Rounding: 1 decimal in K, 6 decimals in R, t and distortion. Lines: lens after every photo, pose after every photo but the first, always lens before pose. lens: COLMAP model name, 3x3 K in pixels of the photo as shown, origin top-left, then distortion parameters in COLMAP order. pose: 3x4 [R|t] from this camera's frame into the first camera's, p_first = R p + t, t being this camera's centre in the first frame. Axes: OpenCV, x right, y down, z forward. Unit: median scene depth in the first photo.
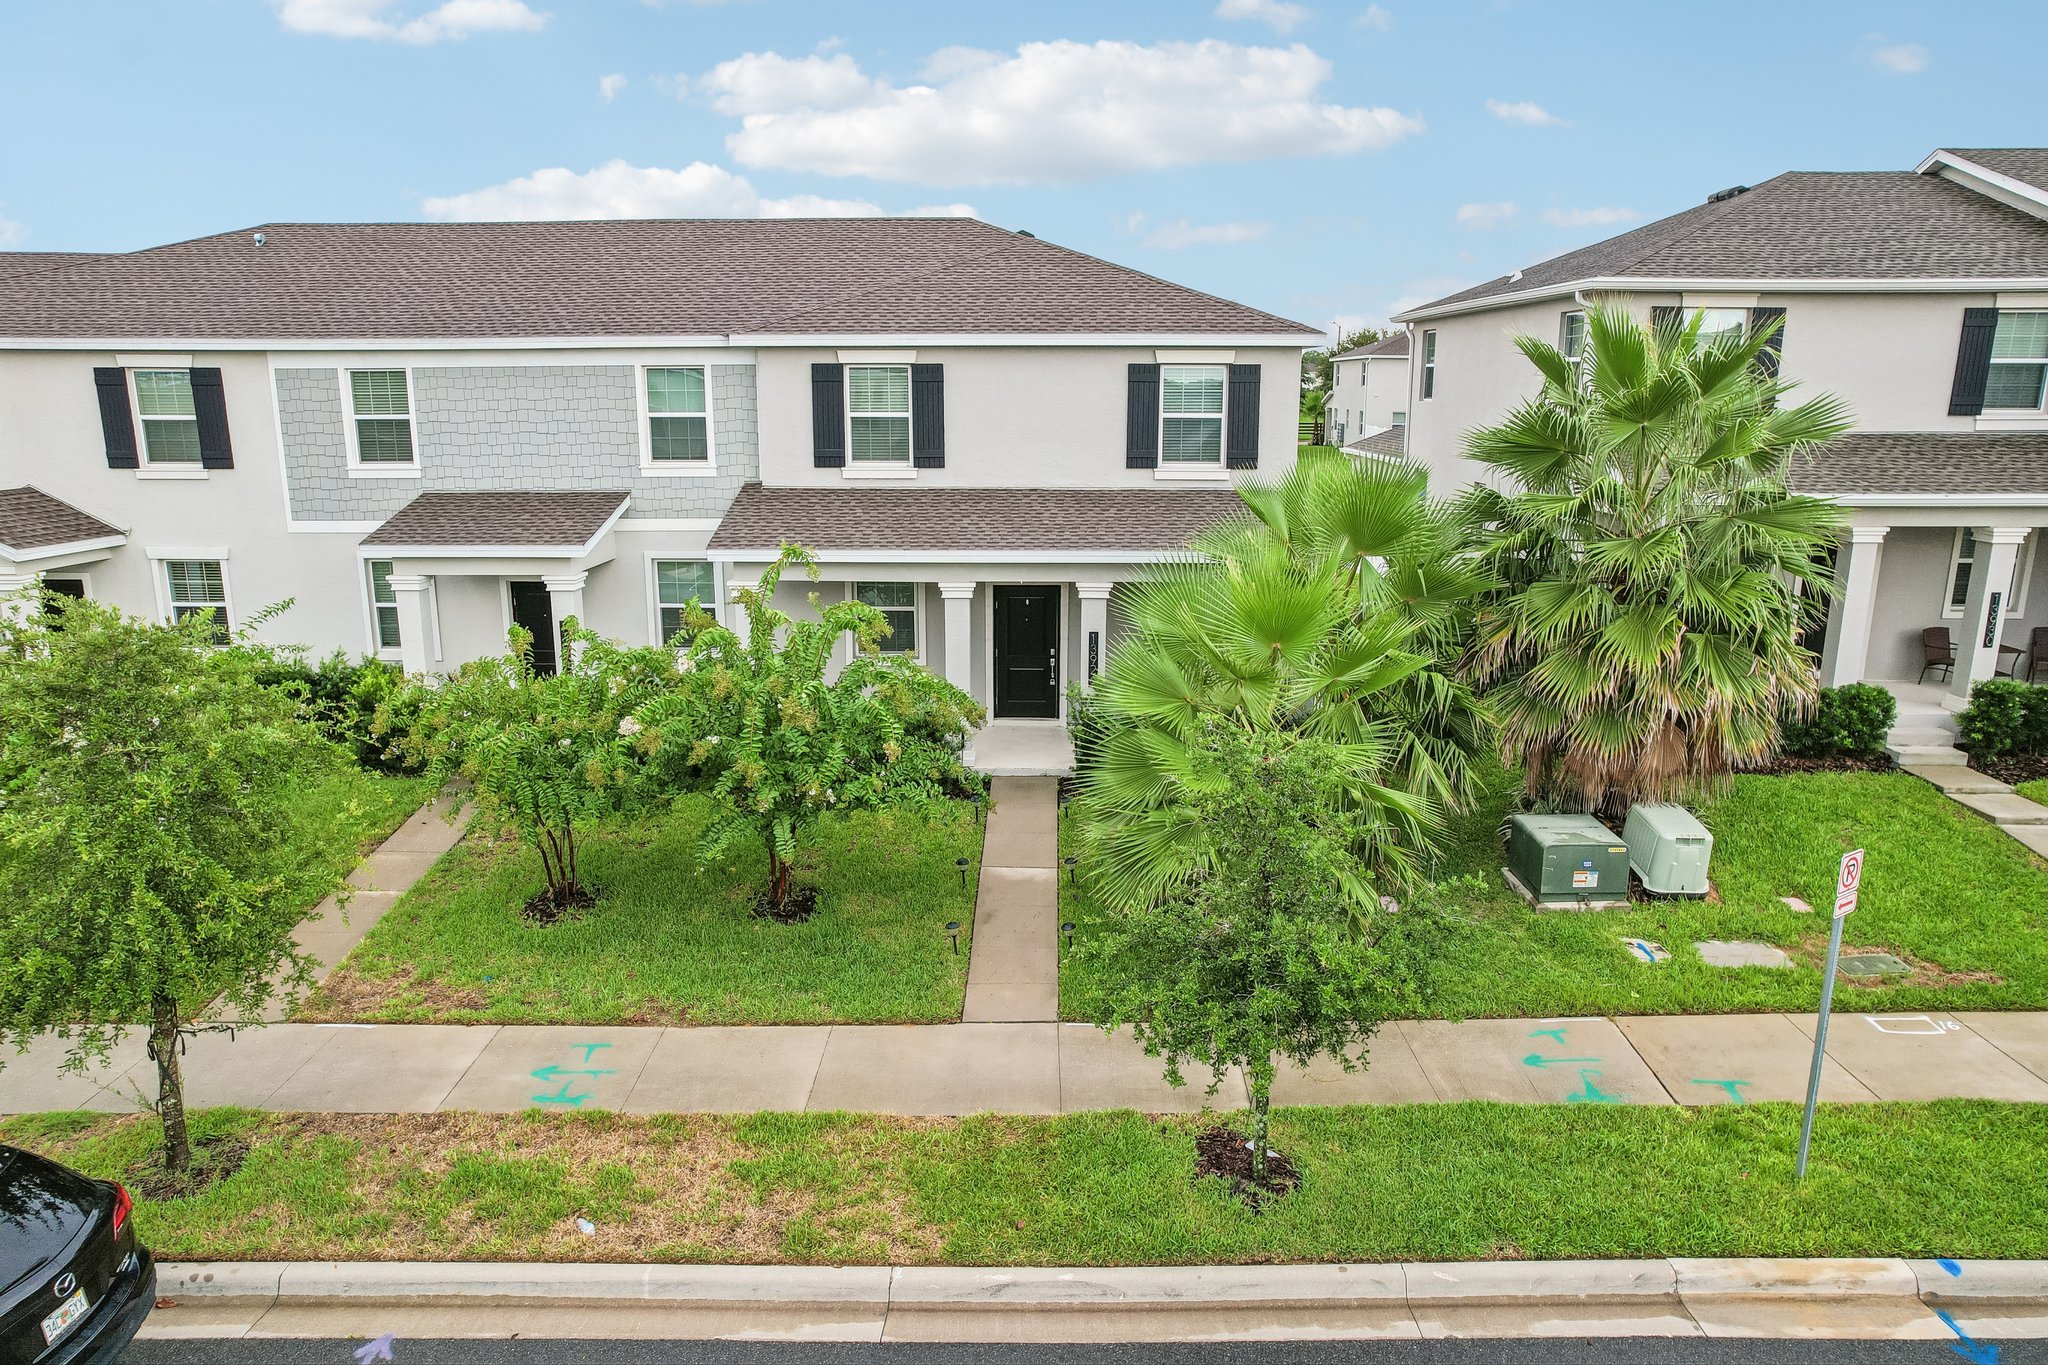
lens RADIAL K [[1310.9, 0, 1026.1], [0, 1310.9, 684.8], [0, 0, 1]] dist [-0.079597, 0.072391]
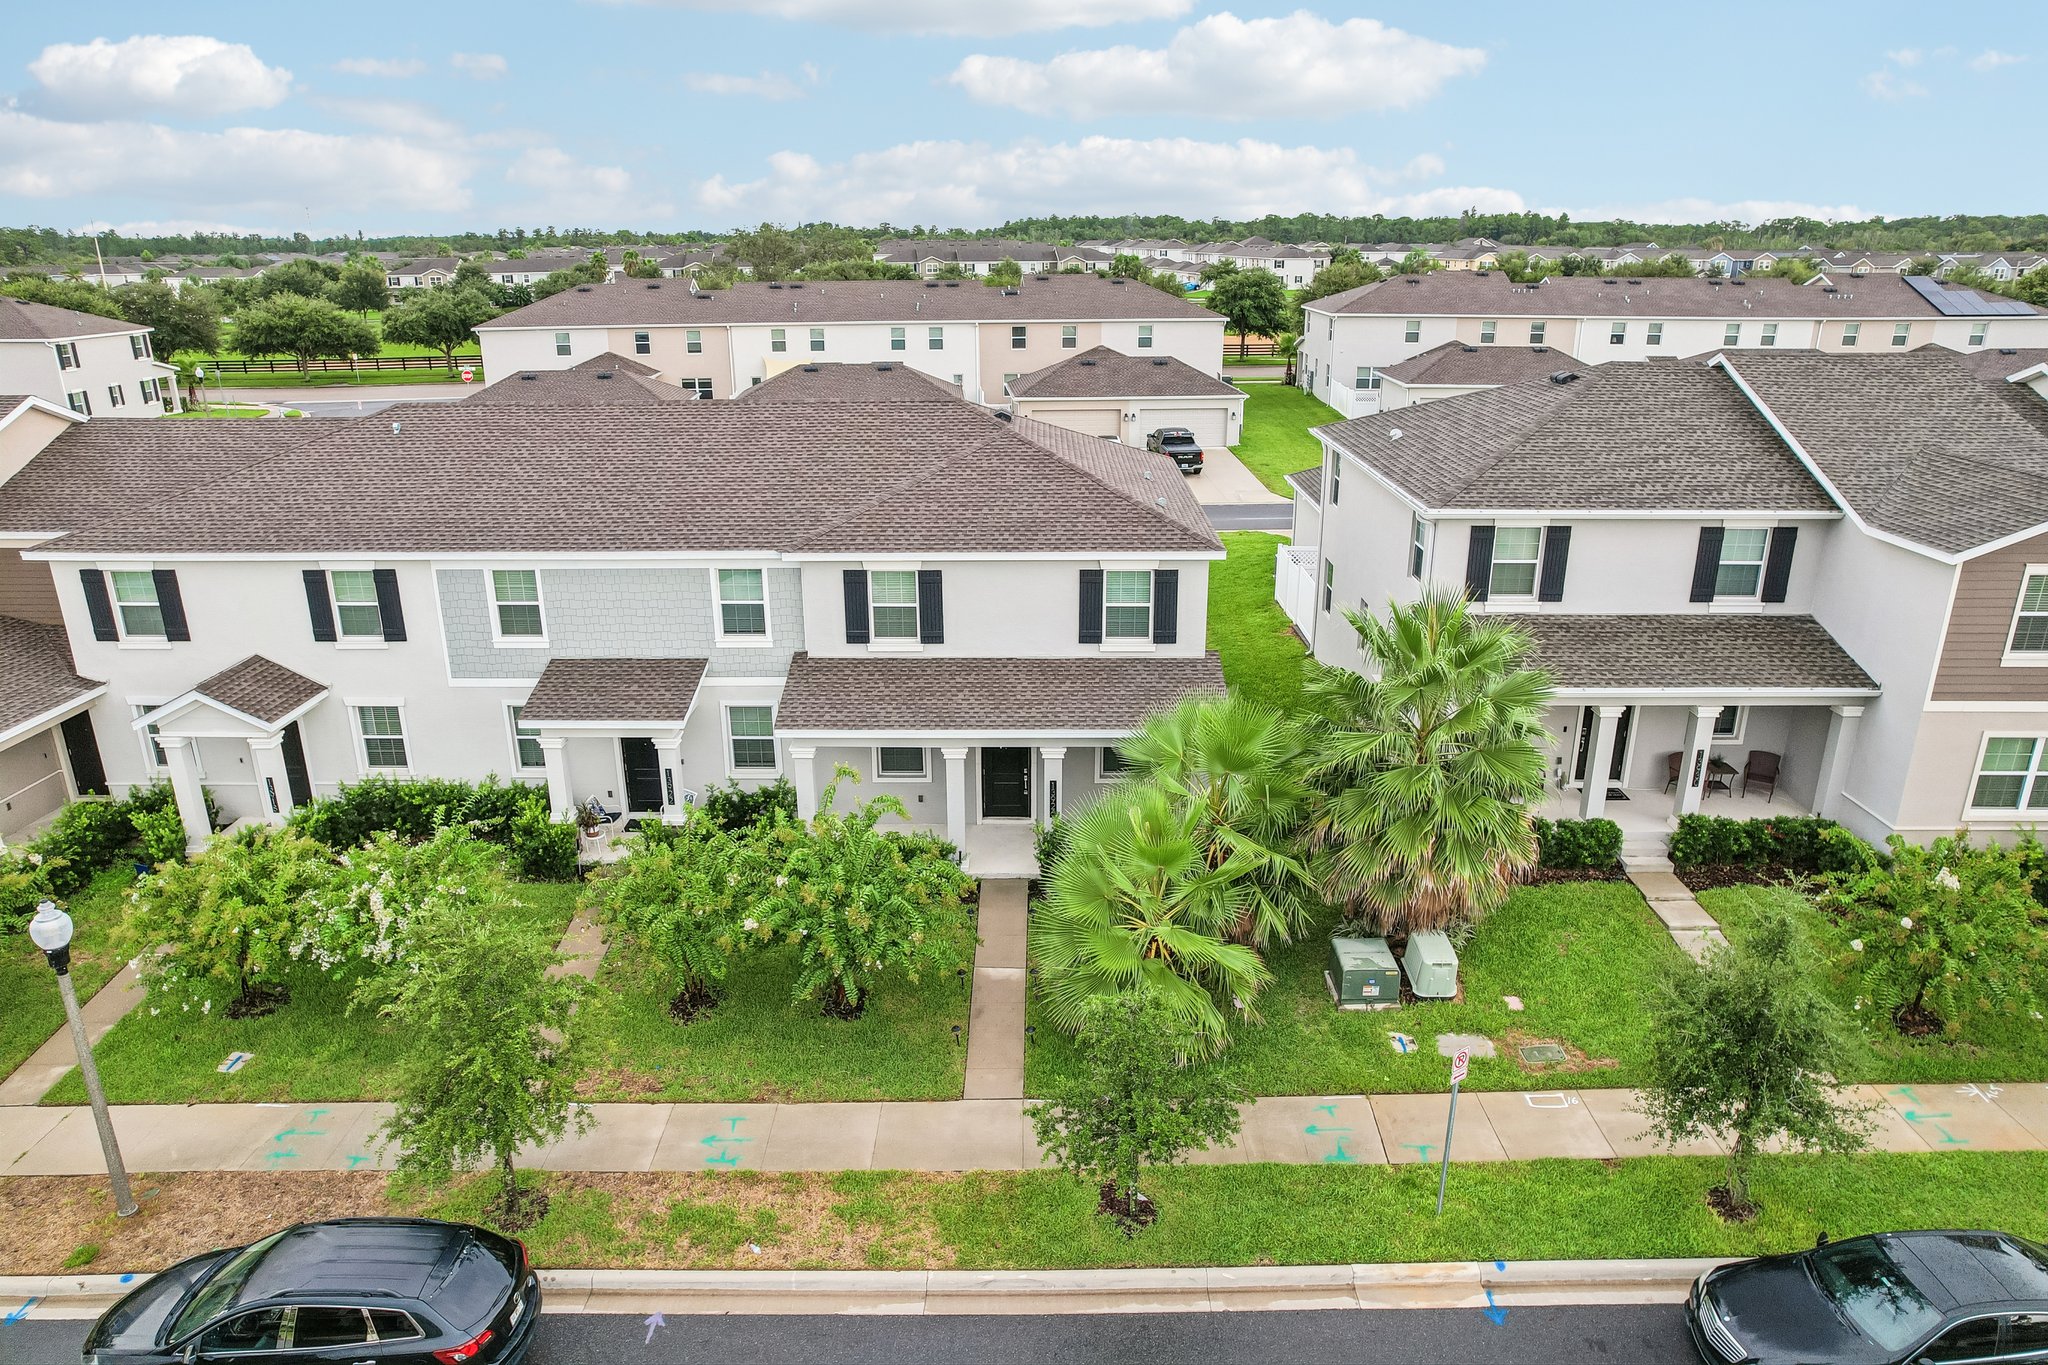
lens RADIAL K [[1310.9, 0, 1026.1], [0, 1310.9, 684.8], [0, 0, 1]] dist [-0.079597, 0.072391]
pose [[0.999956, -0.008429, 0.004013, 0.017161], [0.007953, 0.994260, 0.106699, -0.276905], [-0.004889, -0.106662, 0.994283, -0.355650]]
